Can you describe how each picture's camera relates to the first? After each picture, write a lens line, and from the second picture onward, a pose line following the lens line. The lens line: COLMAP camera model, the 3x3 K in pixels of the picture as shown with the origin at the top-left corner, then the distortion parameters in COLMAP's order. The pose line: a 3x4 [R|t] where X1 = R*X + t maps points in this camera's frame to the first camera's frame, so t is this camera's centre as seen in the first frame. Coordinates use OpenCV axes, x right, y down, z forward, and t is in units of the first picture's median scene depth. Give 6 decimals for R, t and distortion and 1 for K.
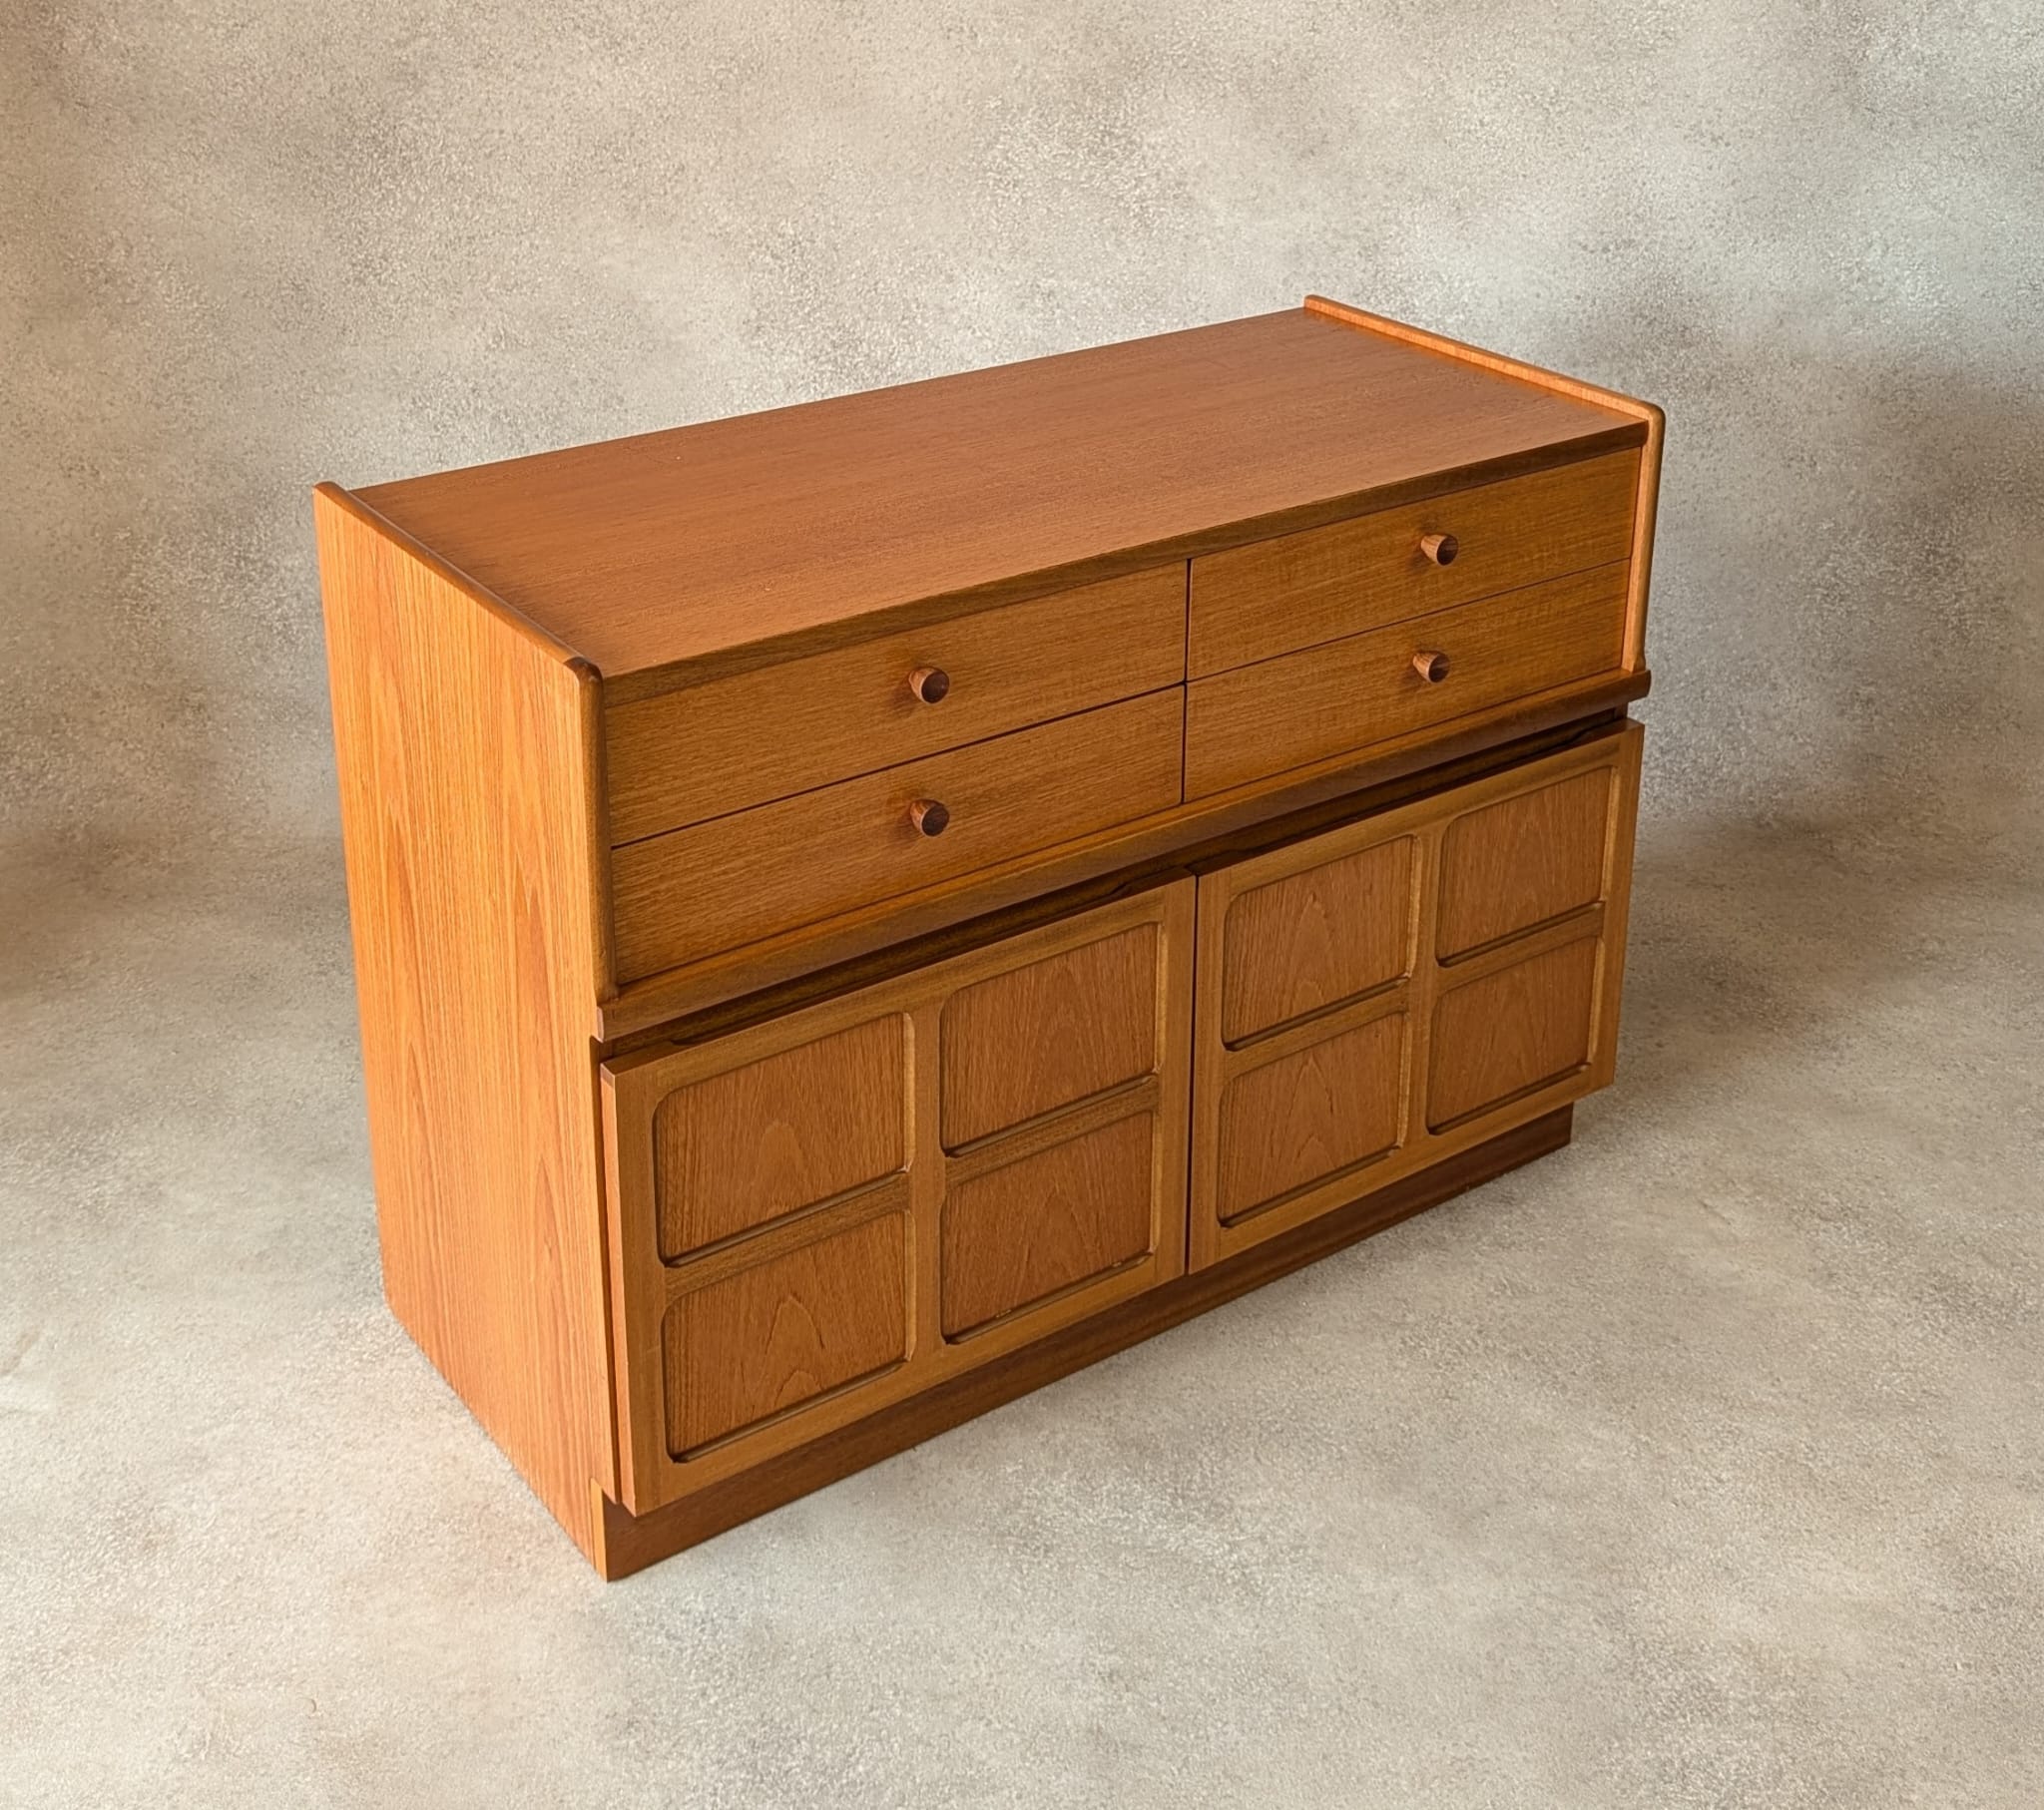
lens RADIAL K [[2639.0, 0, 1046.0], [0, 2639.0, 528.2], [0, 0, 1]] dist [0.011037, 0.000000]
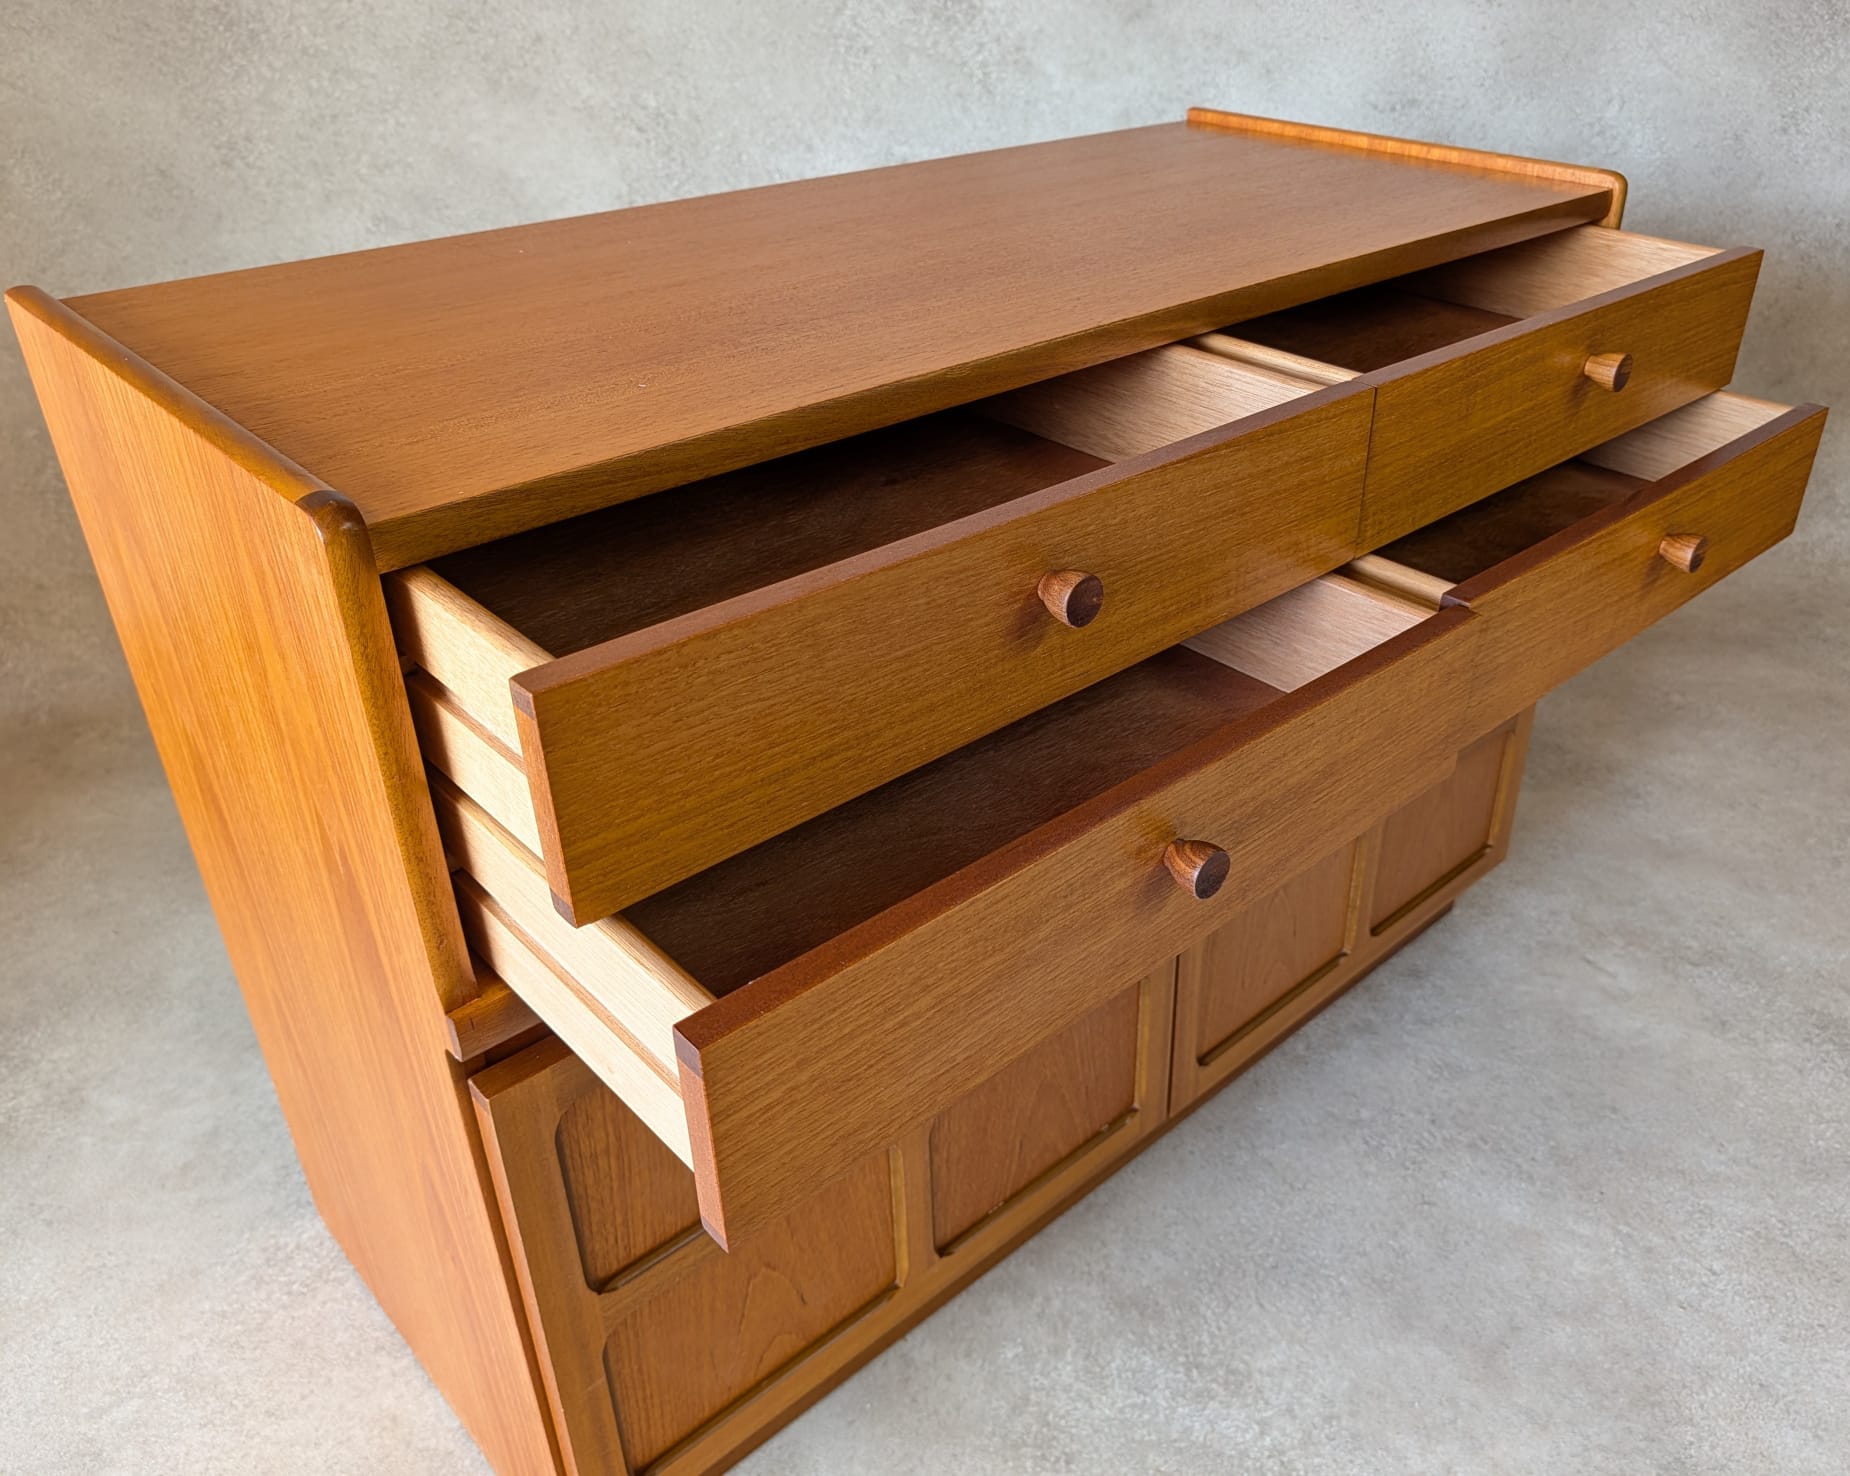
lens RADIAL K [[1482.8, 0, 1038.7], [0, 1482.8, 719.7], [0, 0, 1]] dist [-0.000726, -0.006375]
pose [[0.989932, -0.074425, 0.120397, -0.043282], [0.051092, 0.981141, 0.186418, 0.031956], [-0.132001, -0.178390, 0.975066, 0.451884]]
